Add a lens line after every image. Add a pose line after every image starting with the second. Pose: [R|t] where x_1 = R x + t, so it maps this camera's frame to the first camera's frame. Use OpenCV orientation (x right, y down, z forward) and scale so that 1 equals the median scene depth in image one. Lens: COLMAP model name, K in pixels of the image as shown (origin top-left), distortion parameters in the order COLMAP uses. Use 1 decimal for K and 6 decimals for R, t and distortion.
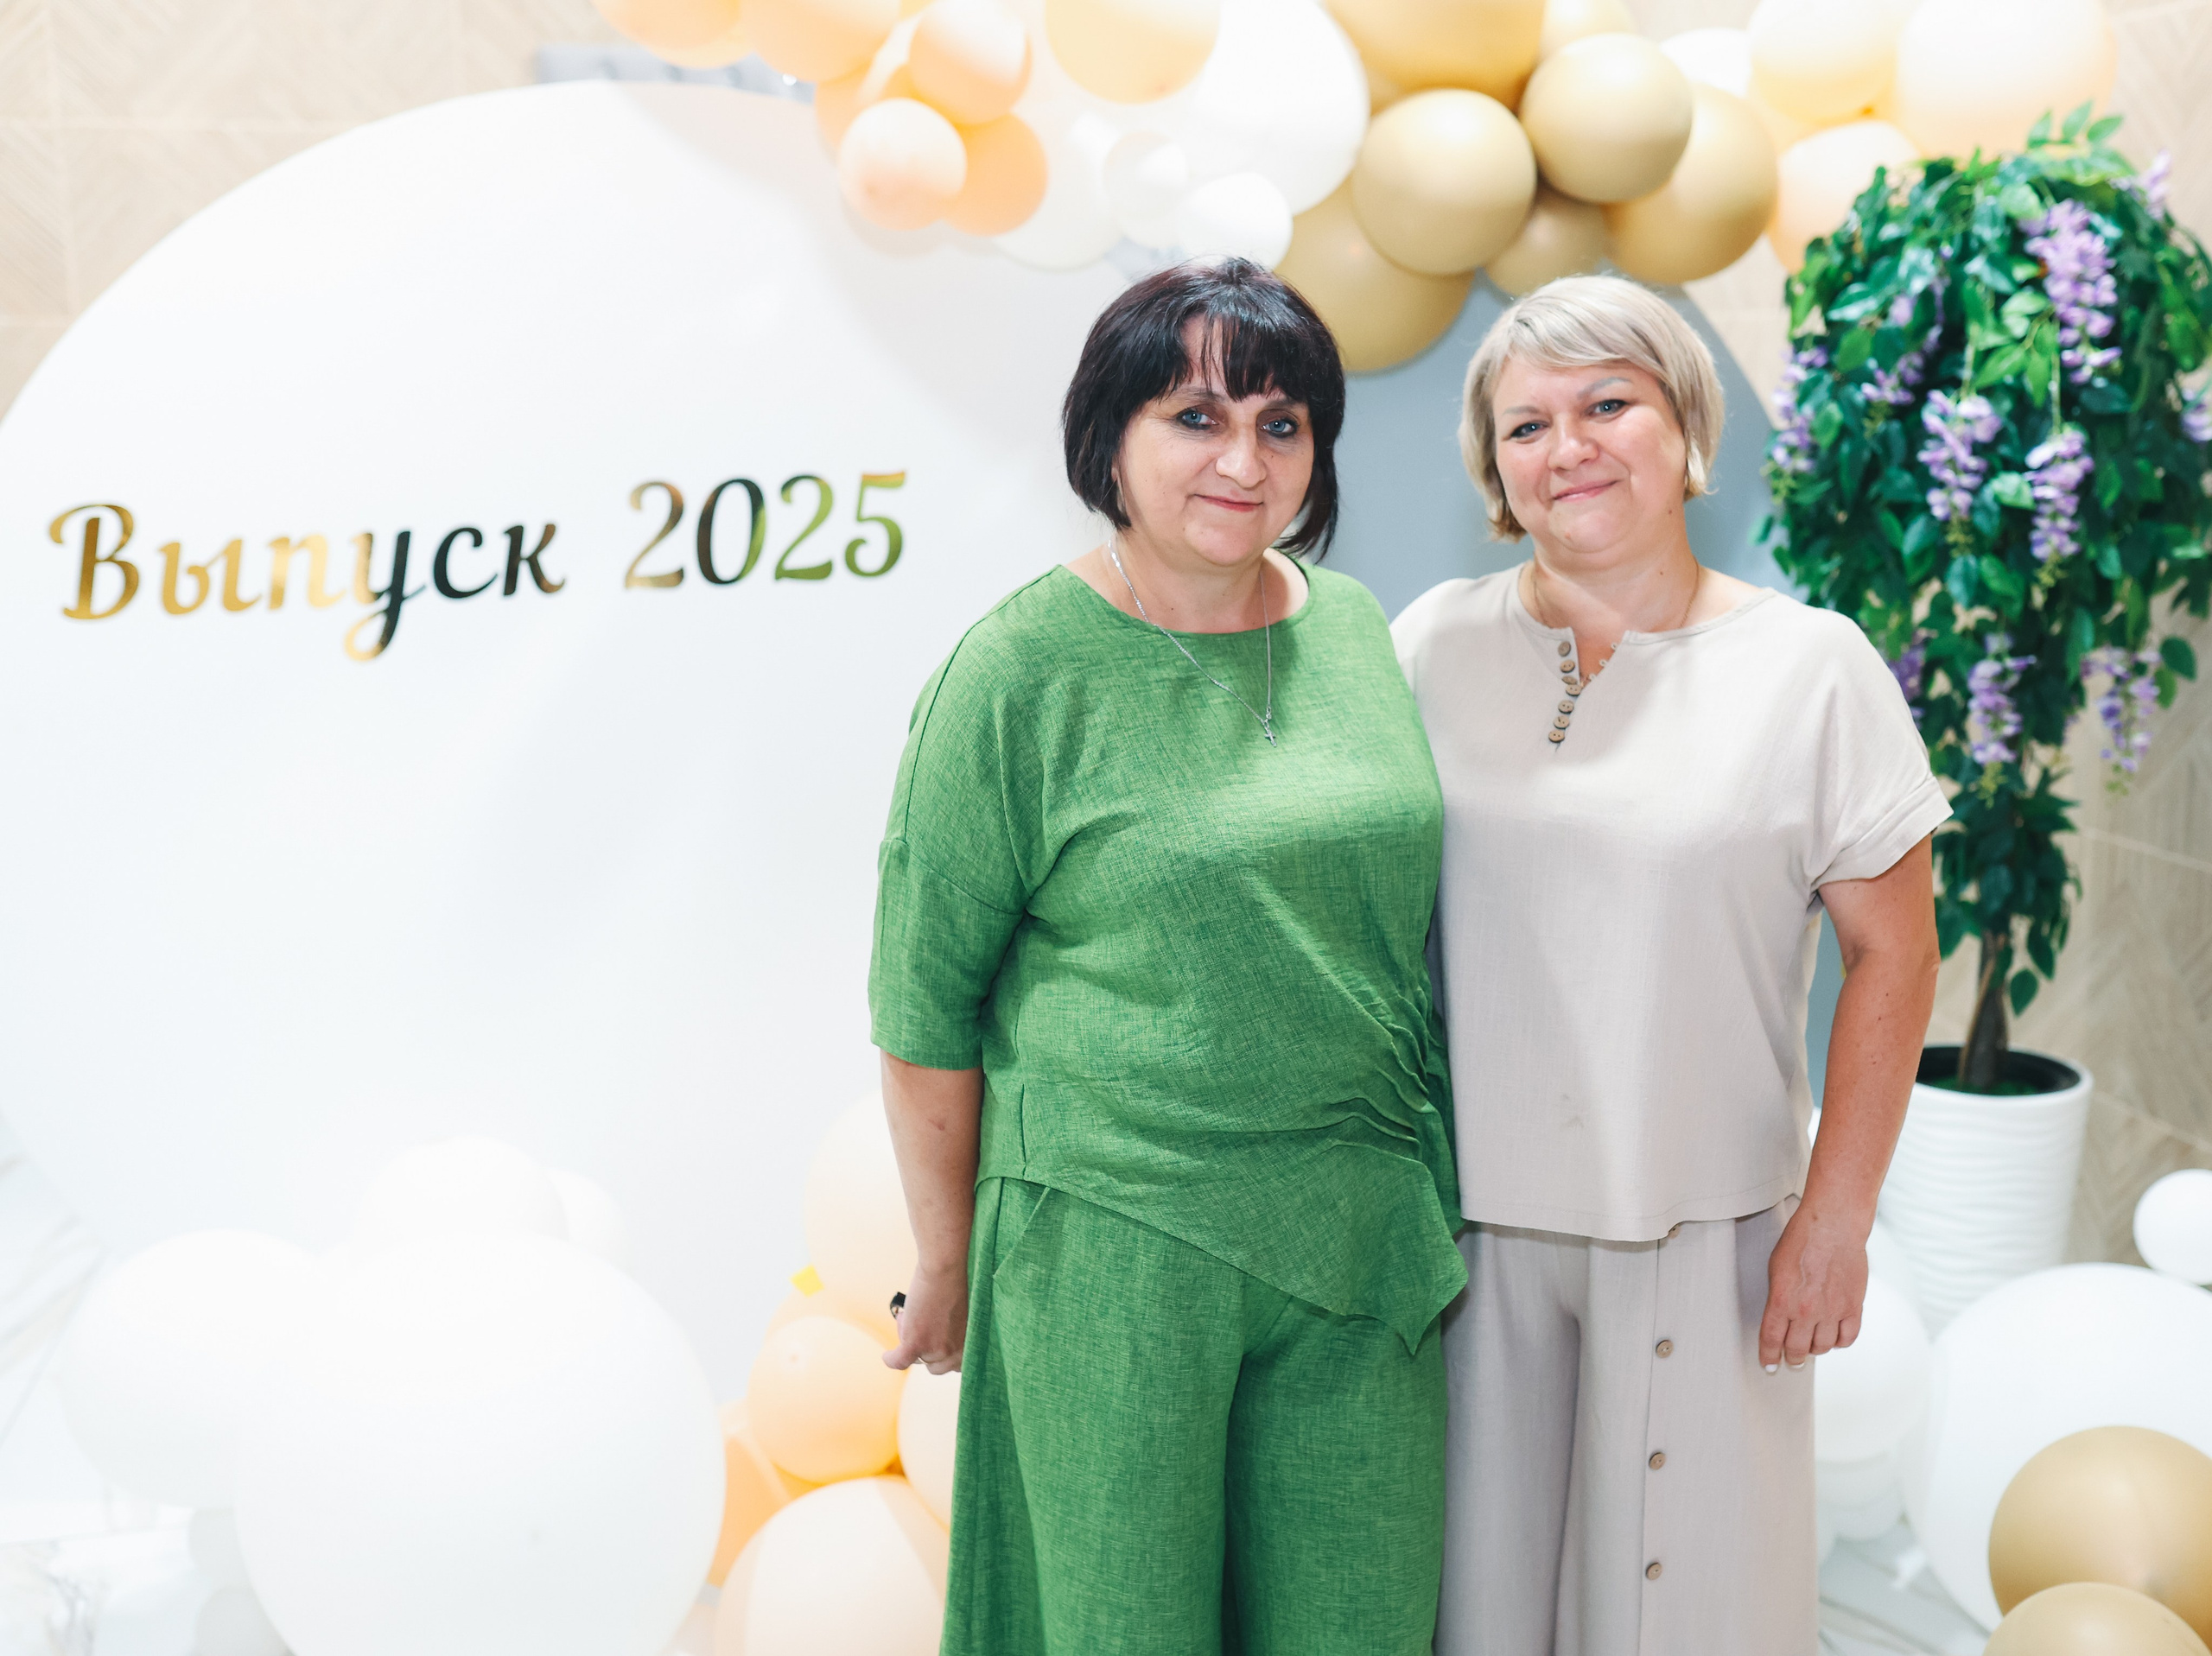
lens RADIAL K [[2422.4, 0, 1227.7], [0, 2422.4, 818.1], [0, 0, 1]] dist [-0.014775, 0.022060]
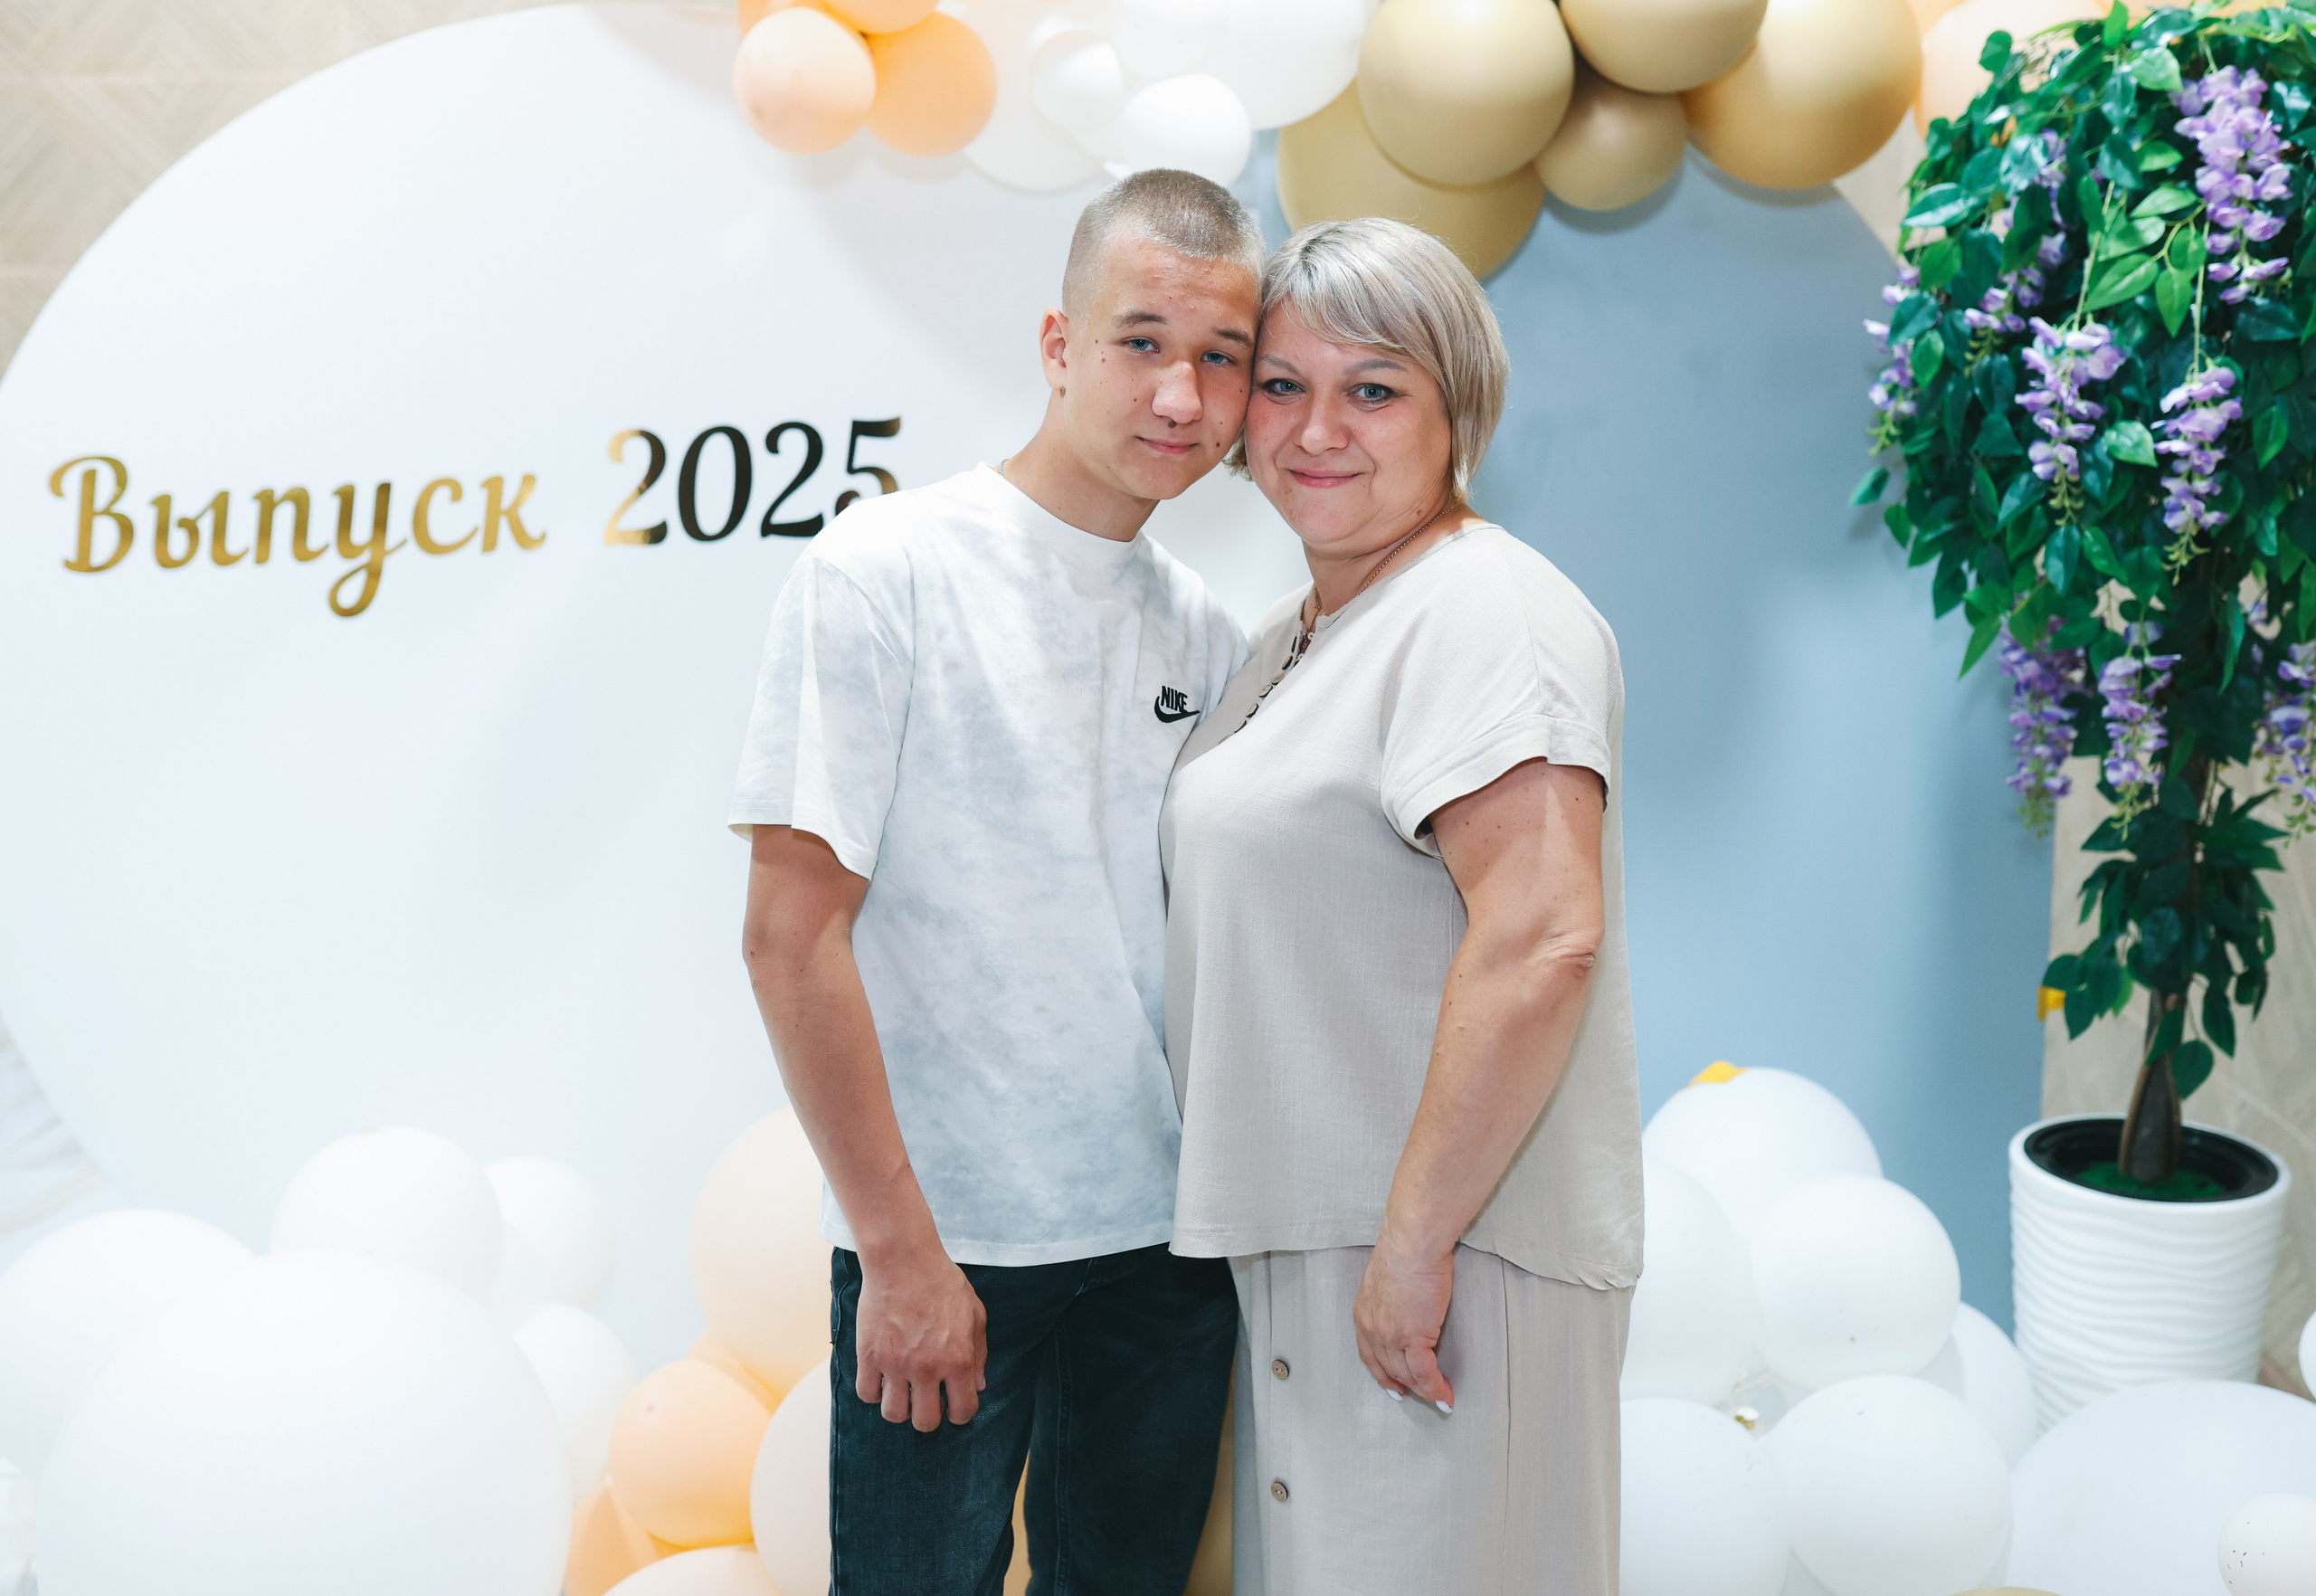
lens RADIAL K [[2361.6, 0, 1190.5], [0, 2361.6, 767.6], [0, 0, 1]] dist [-0.015474, 0.019508]
pose [[0.965305, 0.034809, -0.258795, 0.222242], [-0.029544, 0.999270, 0.024206, -0.038712], [0.259449, -0.015720, 0.965629, 0.178479]]
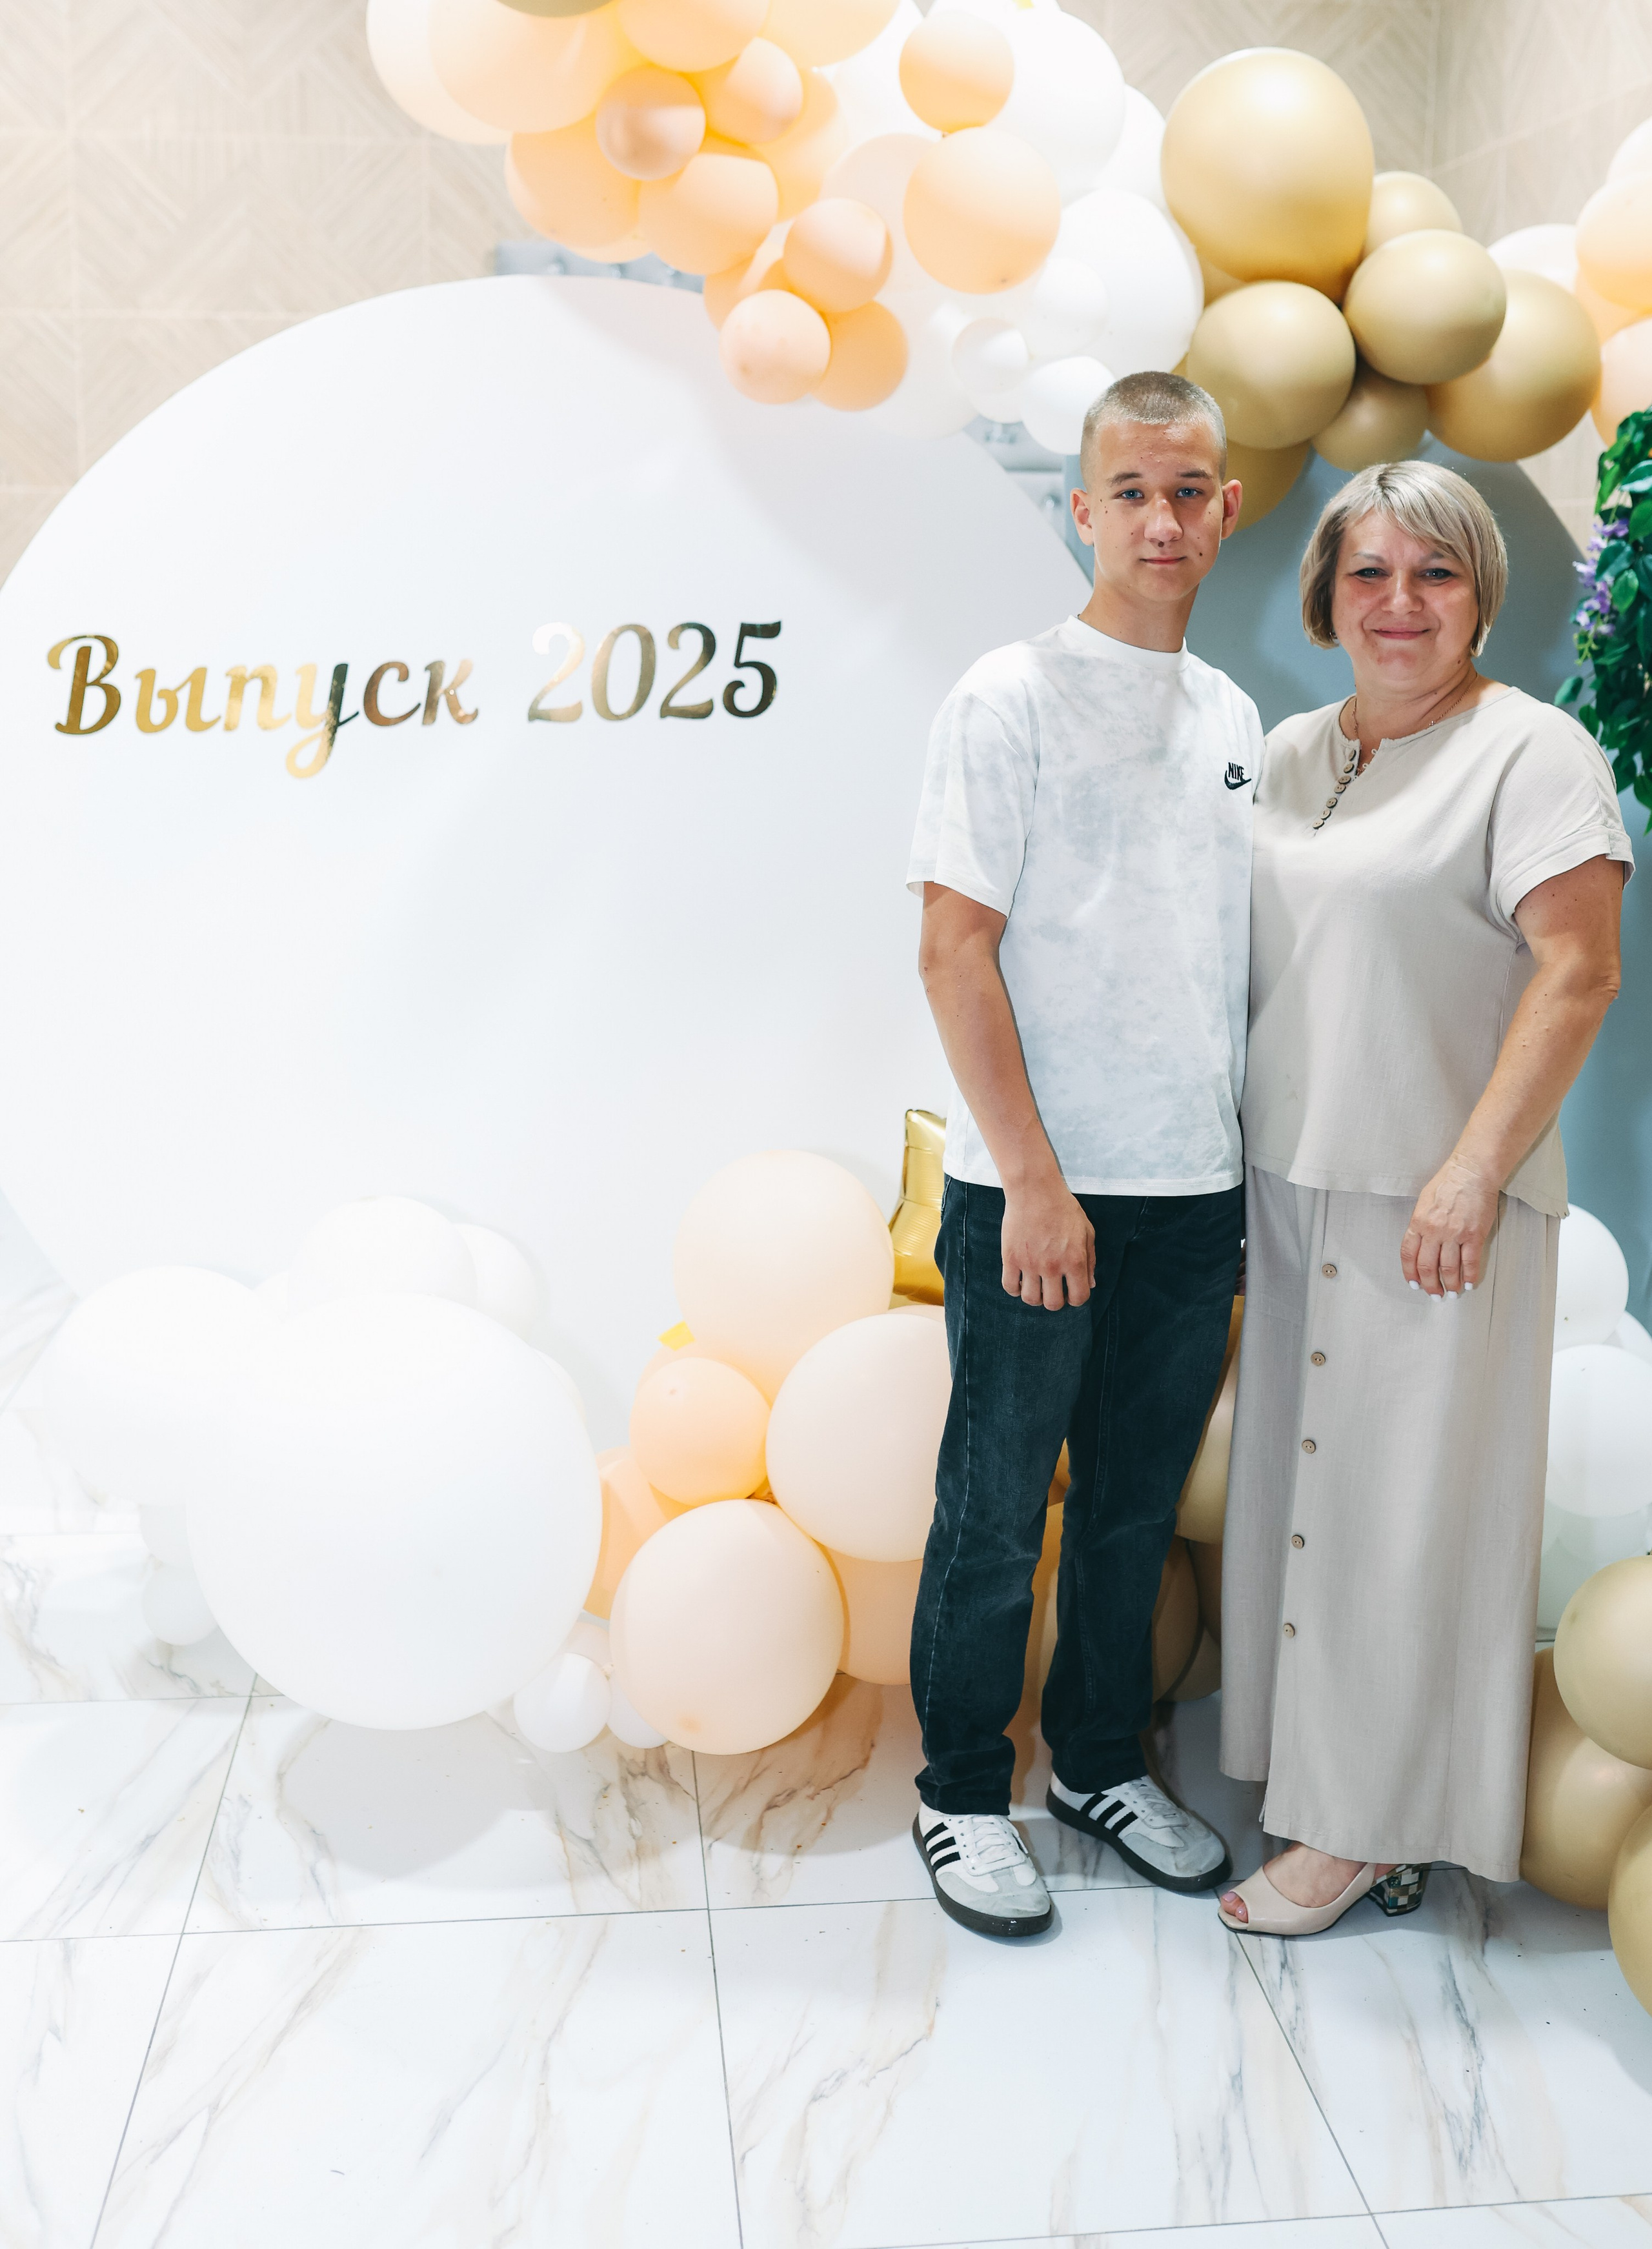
lens RADIAL K [[2511.3, 0, 865.8], [0, 2511.3, 953.3], [0, 0, 1]] dist [-0.011075, 0.004470]
pose [[0.989864, 0.034869, -0.137669, 0.074798], [-0.039226, 0.998808, -0.029061, 0.043409], [0.136492, 0.034167, 0.990052, -0.140010]]
